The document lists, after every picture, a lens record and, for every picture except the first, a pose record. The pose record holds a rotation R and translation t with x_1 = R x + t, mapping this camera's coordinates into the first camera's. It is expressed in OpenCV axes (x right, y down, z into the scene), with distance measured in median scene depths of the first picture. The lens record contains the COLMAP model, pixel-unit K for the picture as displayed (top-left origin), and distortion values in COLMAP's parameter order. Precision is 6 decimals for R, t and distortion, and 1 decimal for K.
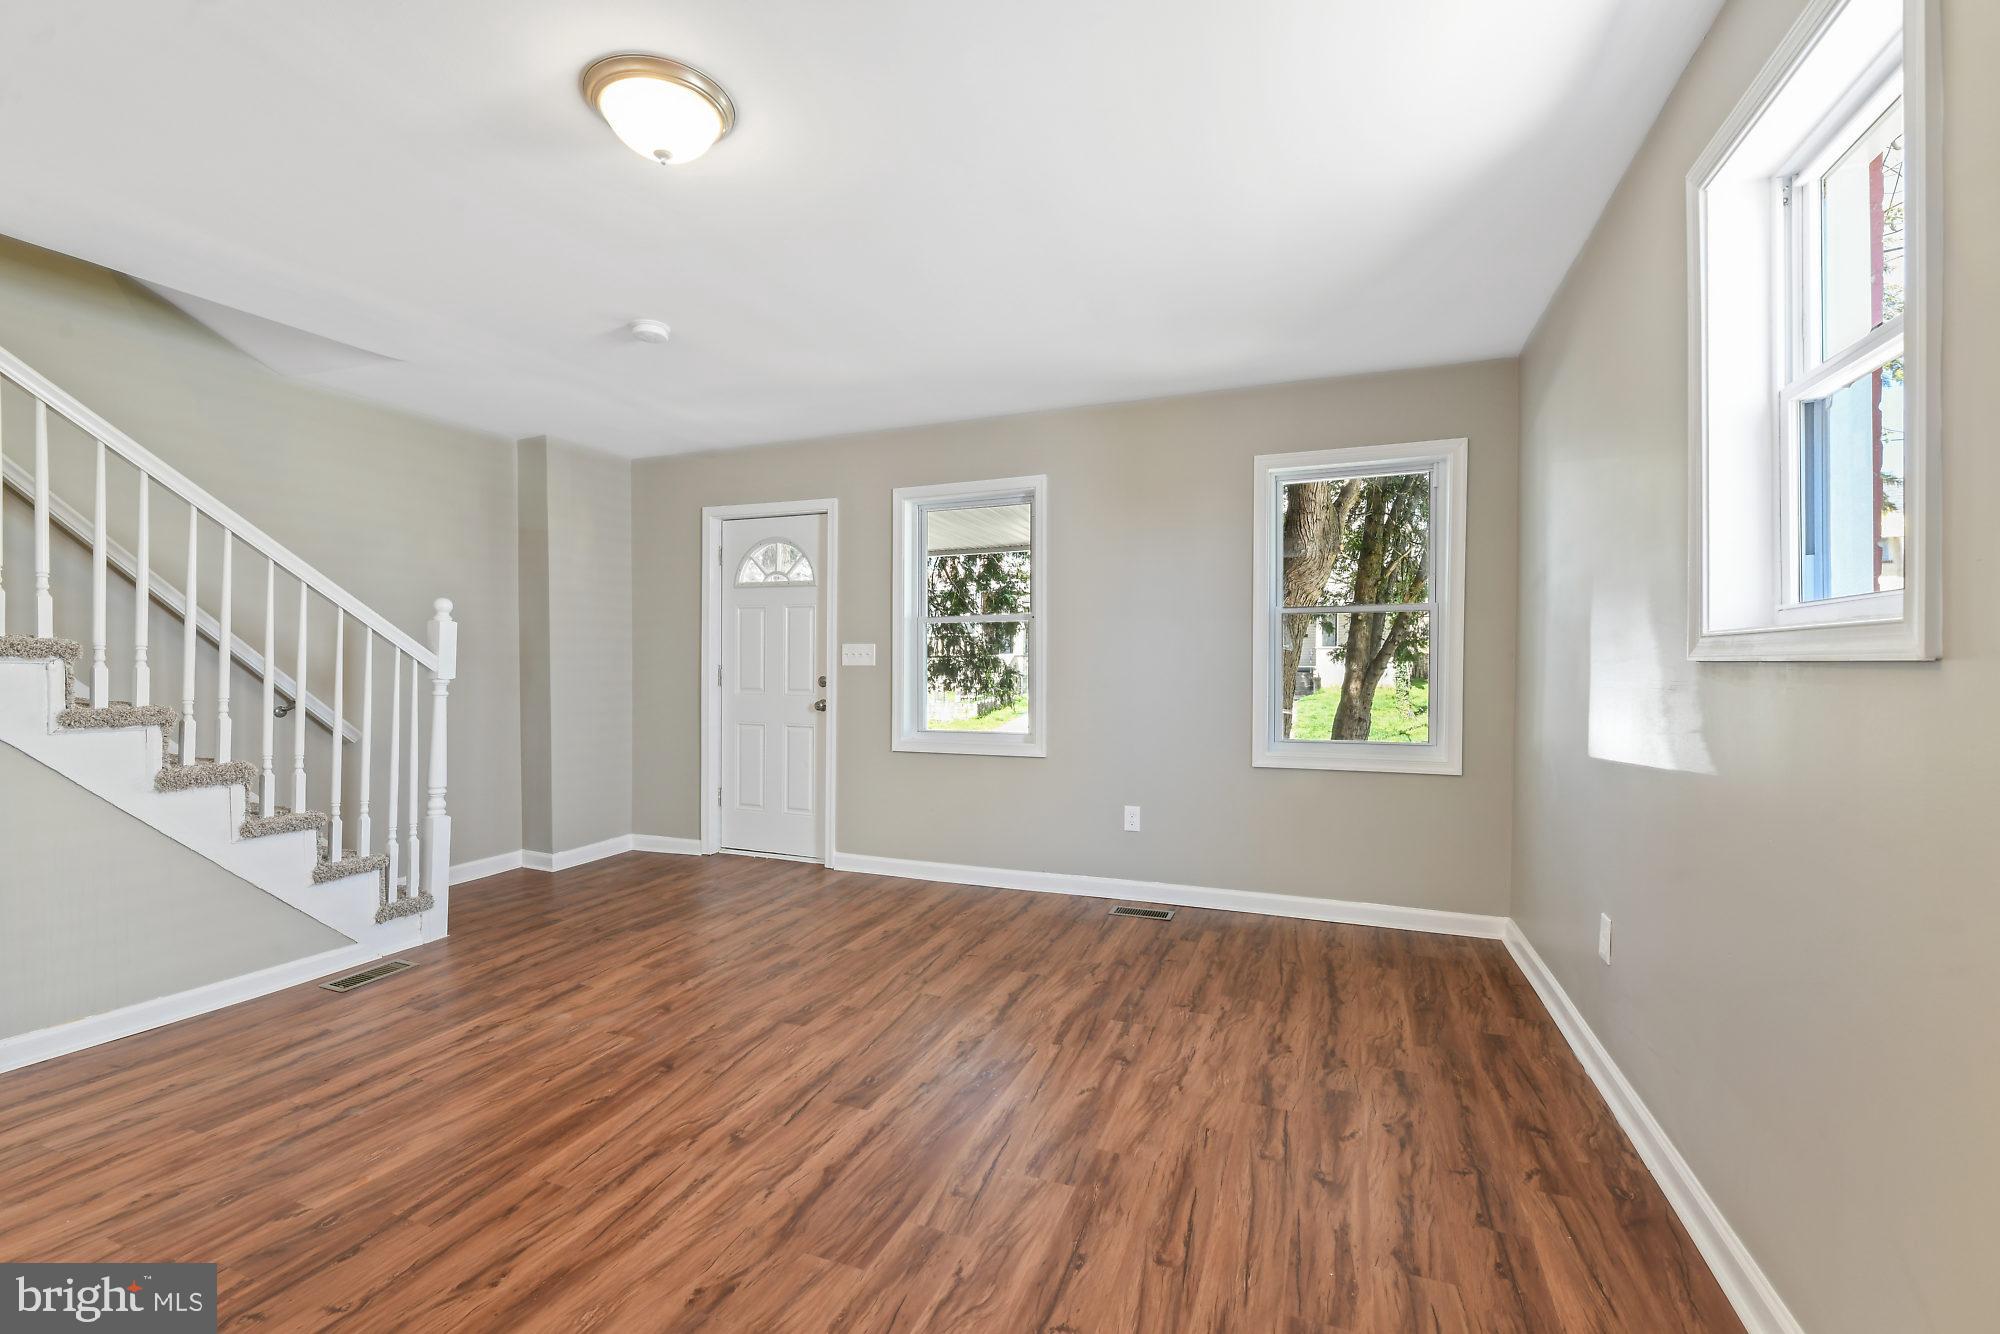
lens RADIAL K [[857.8, 0, 999.5], [0, 857.8, 670.2], [0, 0, 1]] dist [0.001865, -0.003337]
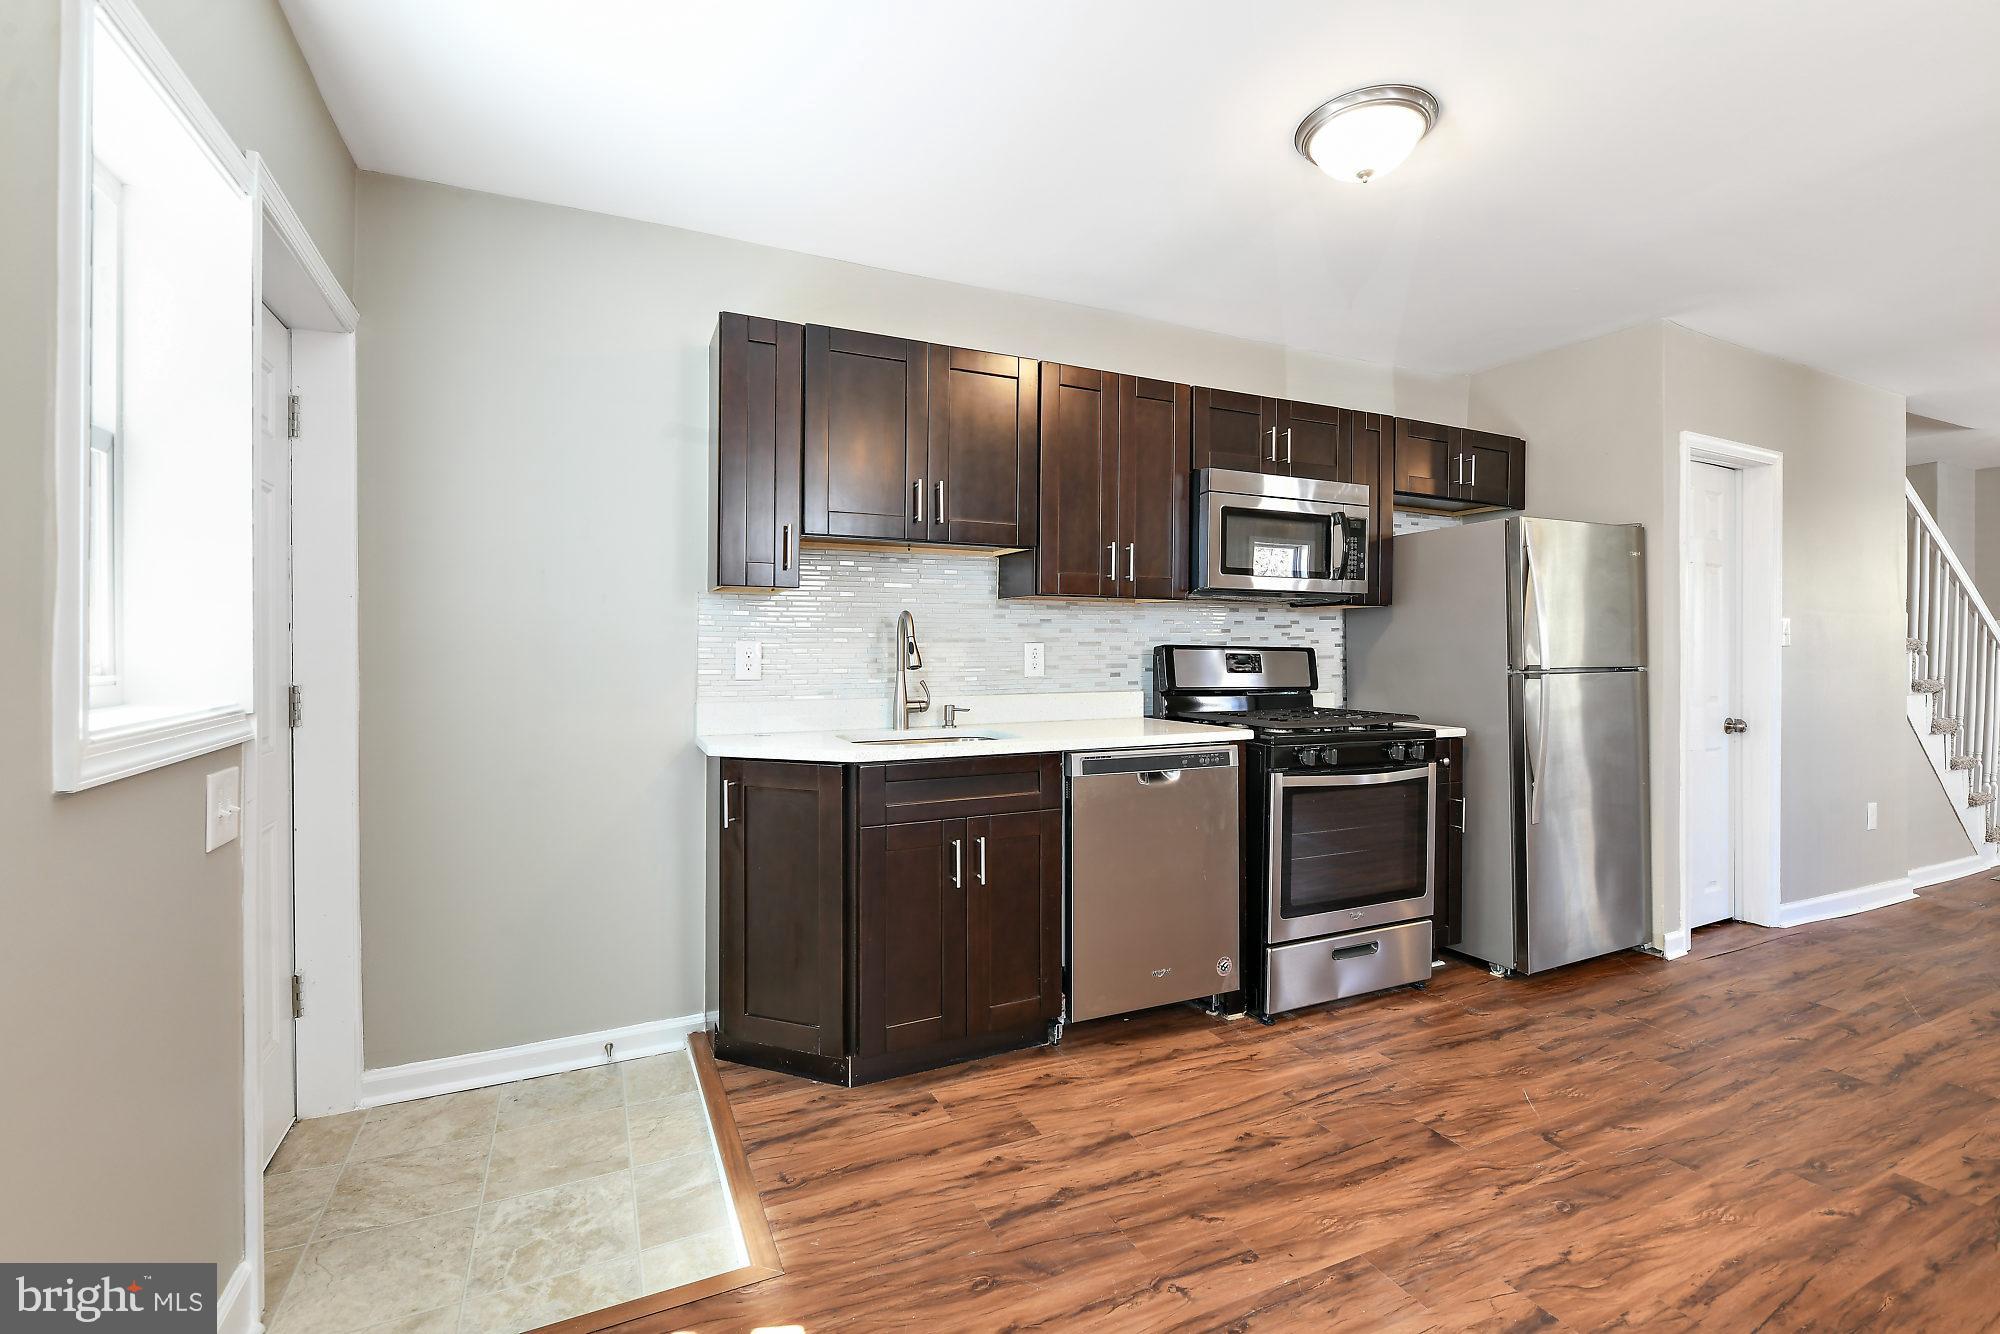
lens RADIAL K [[857.8, 0, 997.8], [0, 857.8, 644.8], [0, 0, 1]] dist [0.001865, -0.003337]
pose [[0.725446, -0.005025, -0.688261, -1.115807], [-0.004254, 0.999922, -0.011785, 0.001899], [0.688266, 0.011477, 0.725367, -1.292908]]
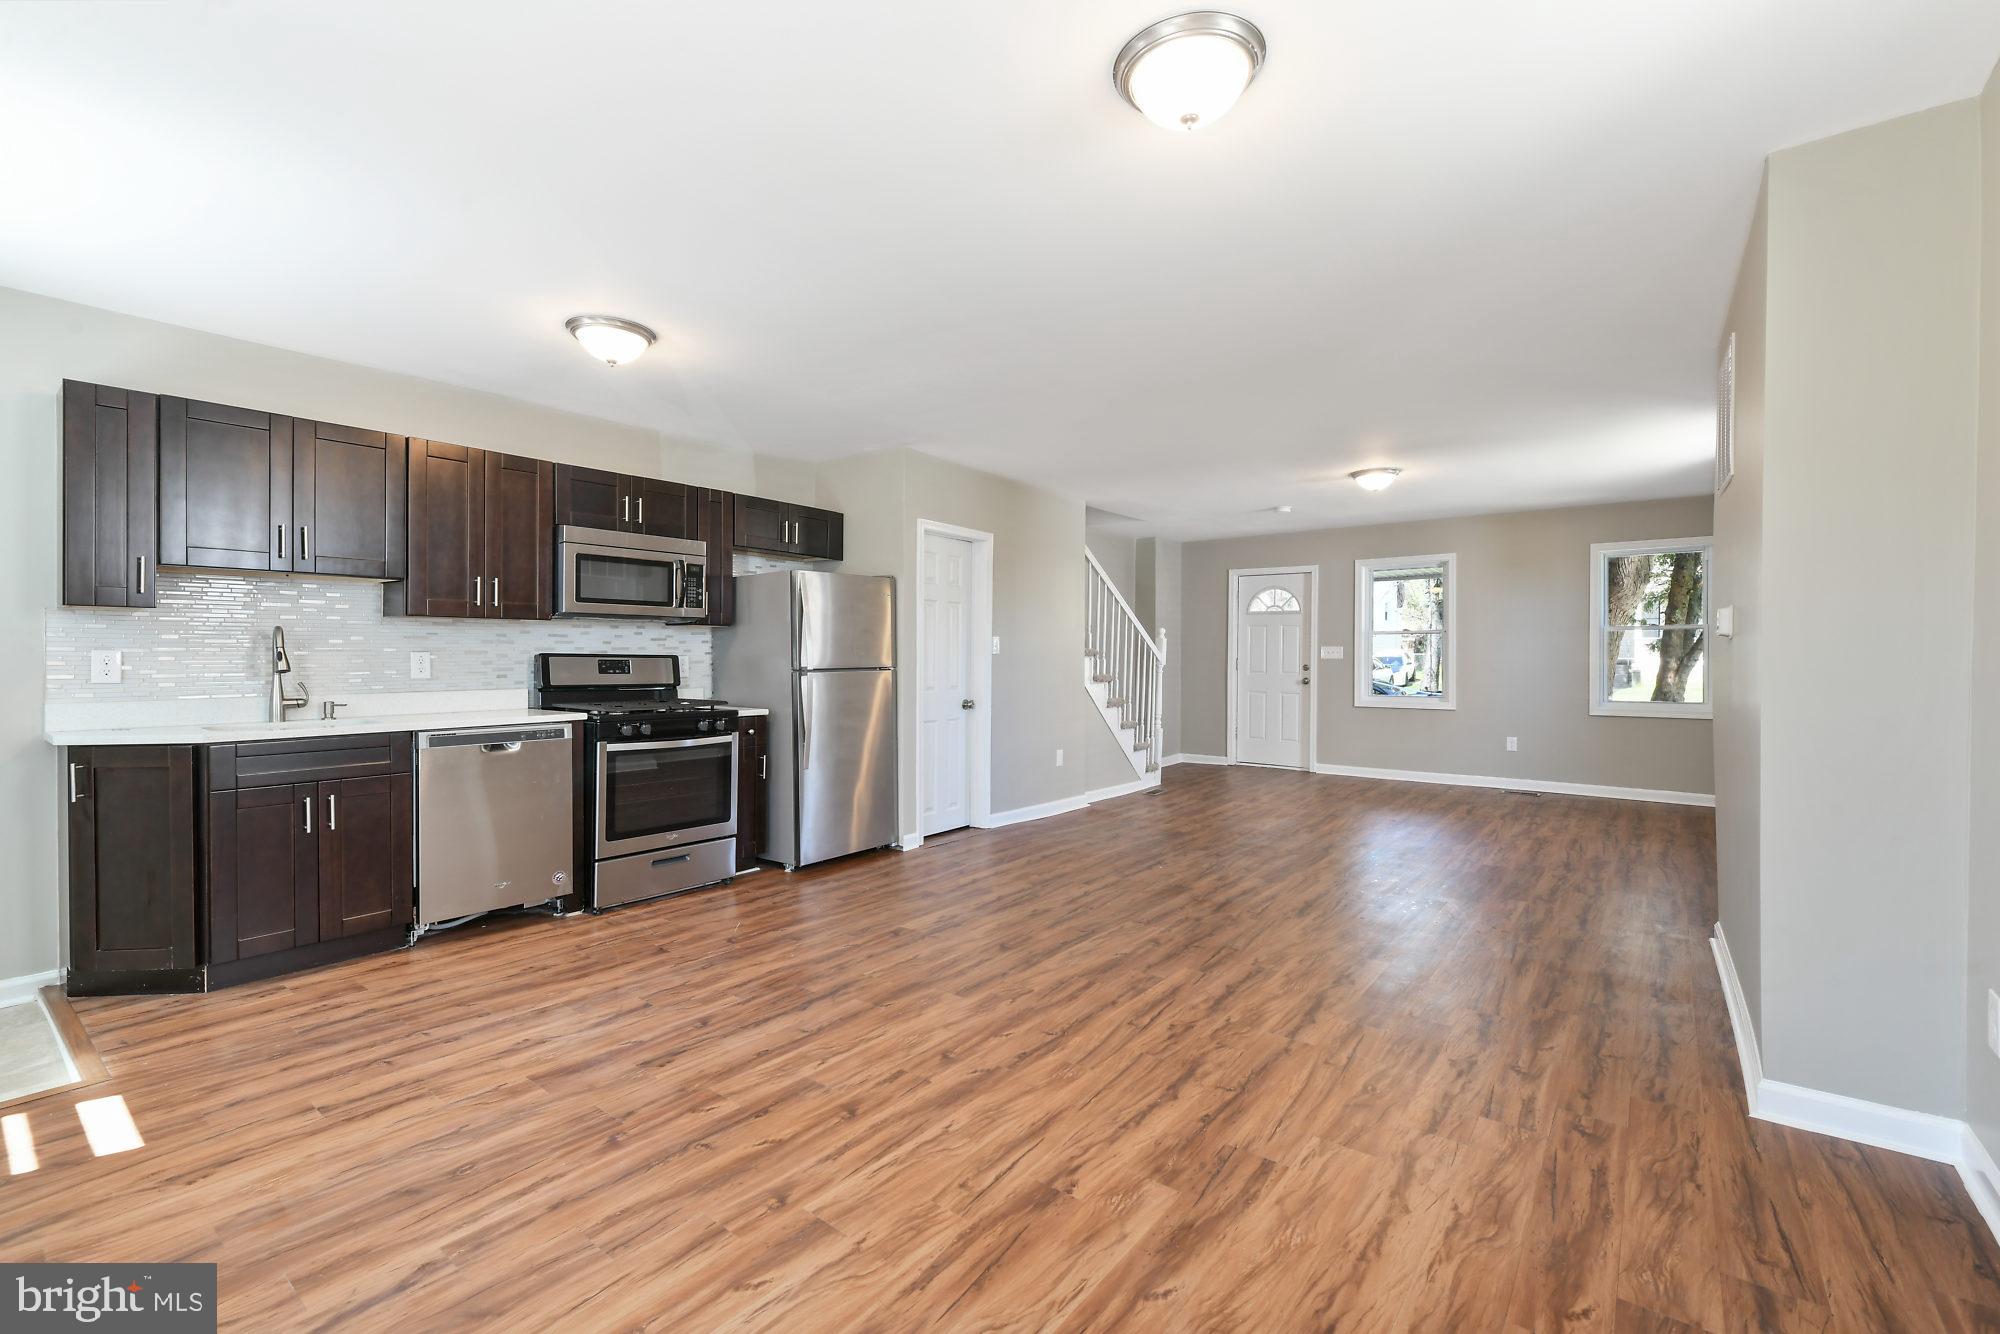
lens RADIAL K [[857.8, 0, 1002.9], [0, 857.8, 661.2], [0, 0, 1]] dist [0.001865, -0.003337]
pose [[0.959375, 0.001006, -0.282134, -0.537978], [-0.001004, 0.999999, 0.000151, 0.000656], [0.282134, 0.000138, 0.959375, -1.532294]]
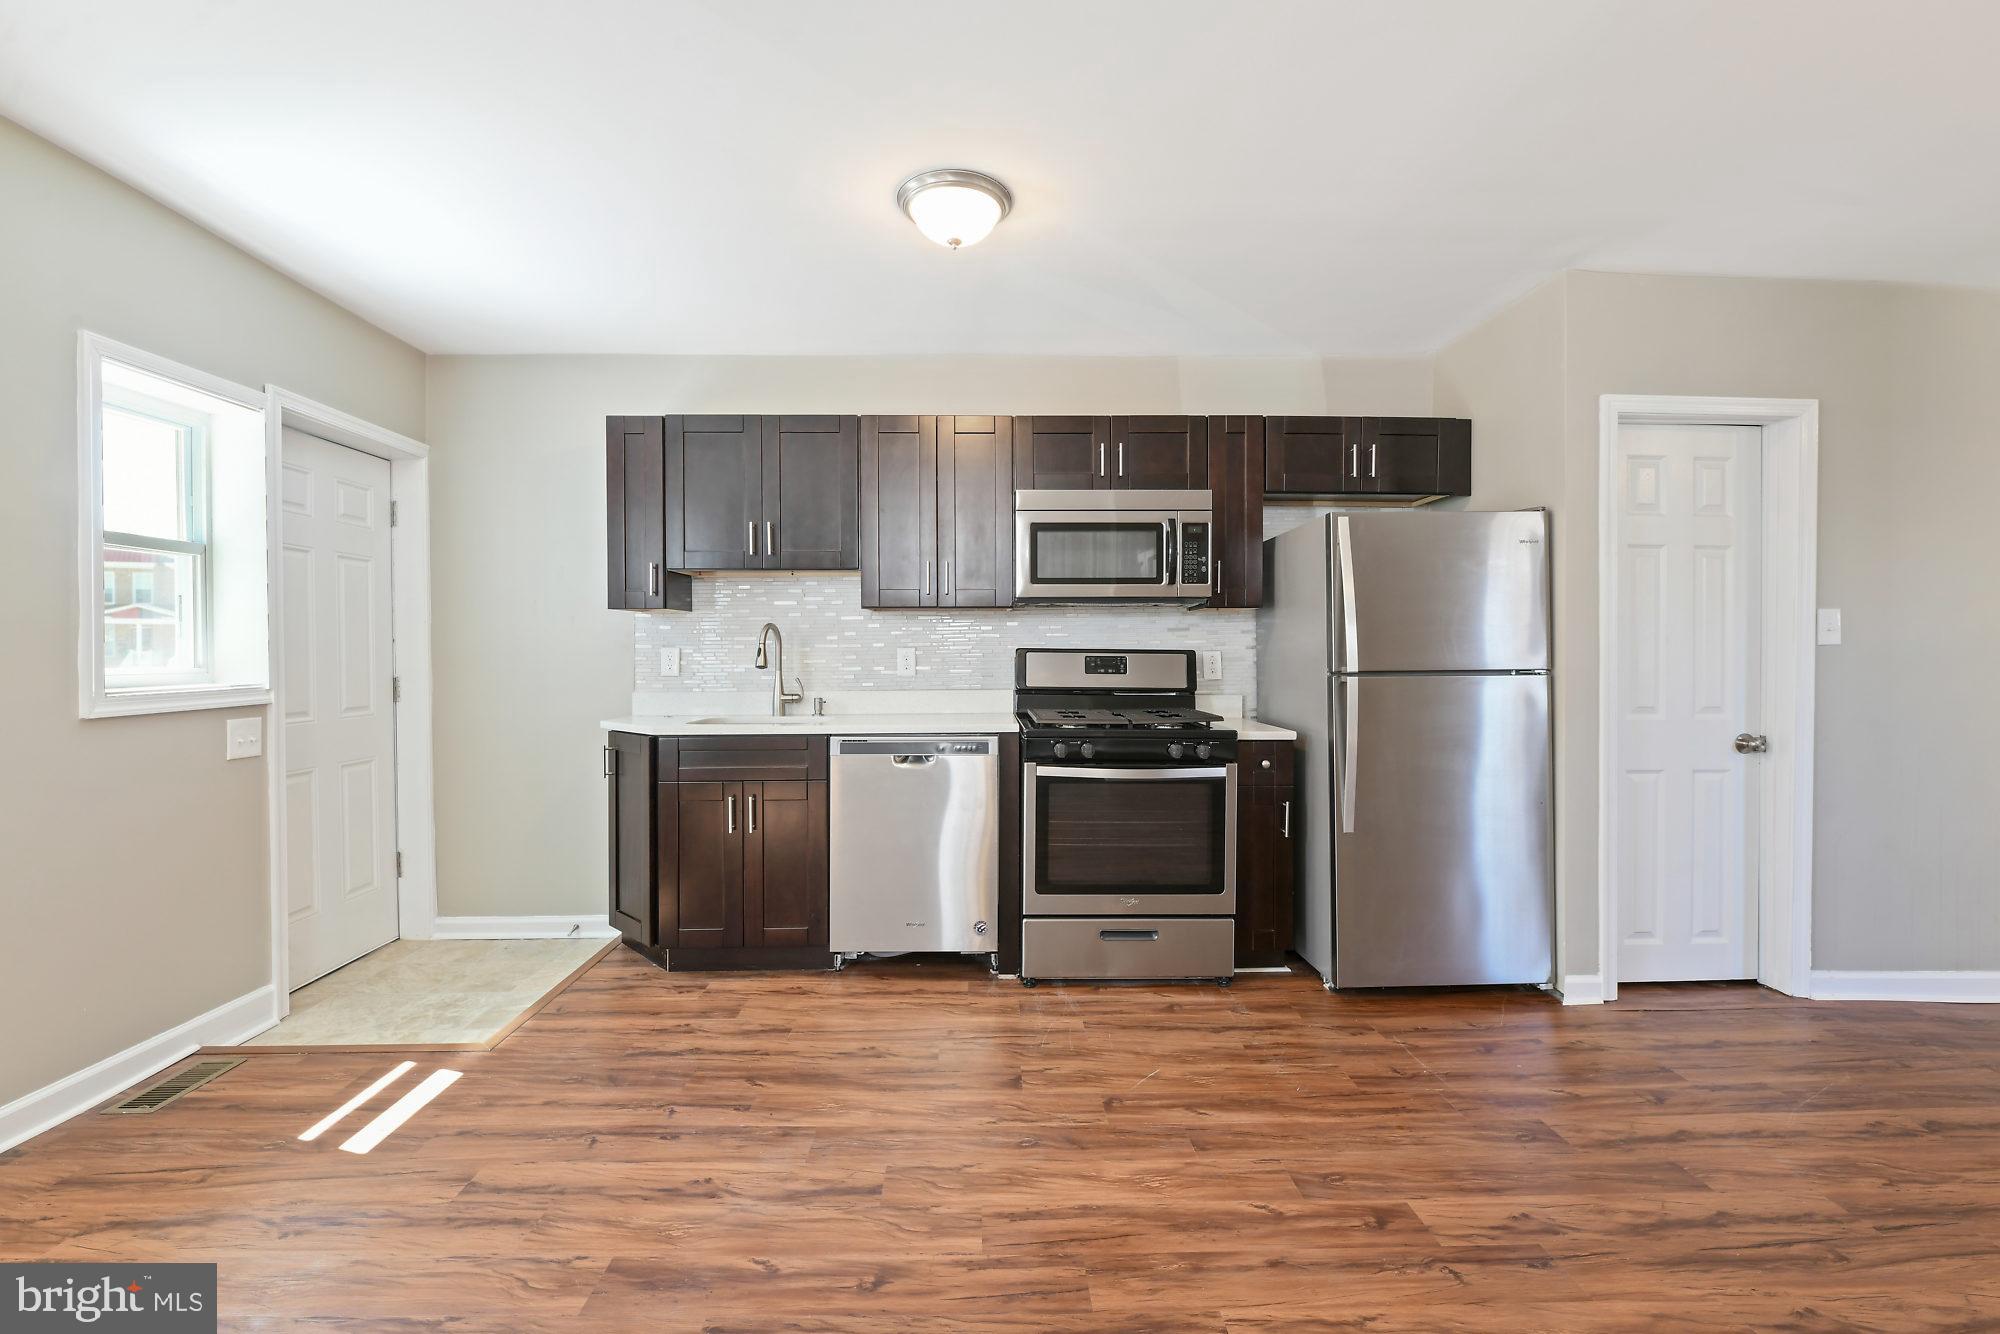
lens RADIAL K [[857.8, 0, 996.6], [0, 857.8, 652.0], [0, 0, 1]] dist [0.001865, -0.003337]
pose [[0.385496, -0.002894, -0.922705, -0.584900], [-0.002154, 0.999990, -0.004037, -0.001088], [0.922707, 0.003544, 0.385486, -0.836830]]
